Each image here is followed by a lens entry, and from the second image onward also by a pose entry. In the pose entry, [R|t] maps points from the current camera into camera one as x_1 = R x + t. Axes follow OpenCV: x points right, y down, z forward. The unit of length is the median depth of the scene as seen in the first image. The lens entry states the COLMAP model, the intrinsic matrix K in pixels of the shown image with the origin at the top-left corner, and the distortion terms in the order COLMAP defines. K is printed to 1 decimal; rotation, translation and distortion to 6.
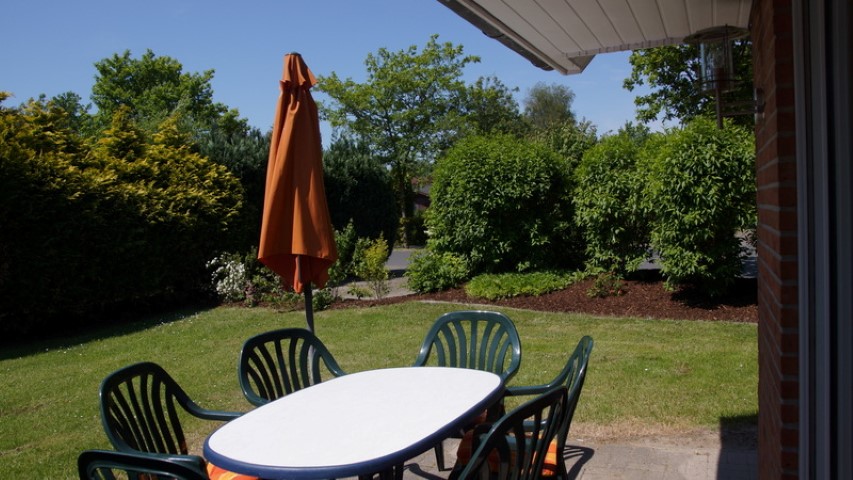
lens RADIAL K [[685.5, 0, 426.3], [0, 685.5, 239.7], [0, 0, 1]] dist [-0.082341, 0.008629]
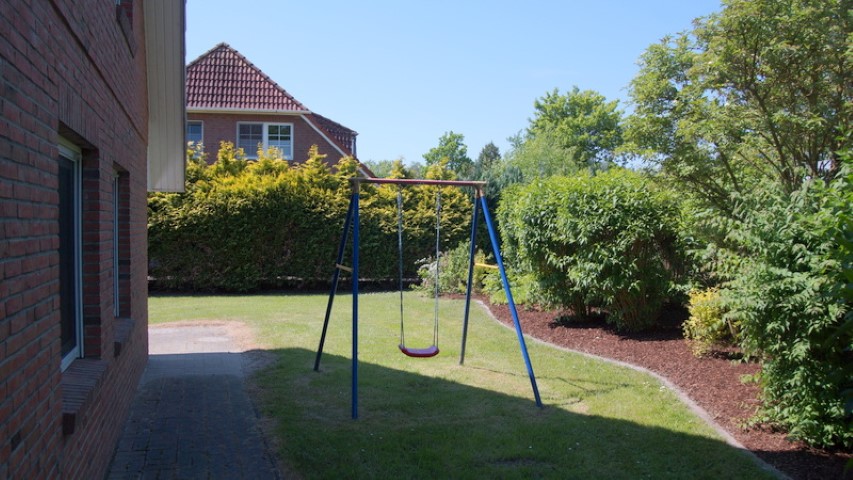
lens RADIAL K [[685.5, 0, 425.0], [0, 685.5, 240.5], [0, 0, 1]] dist [-0.082341, 0.008629]
pose [[0.662036, 0.072045, -0.746001, 0.739808], [-0.072677, 0.996849, 0.031773, -0.054863], [0.745940, 0.033182, 0.665186, -0.012522]]
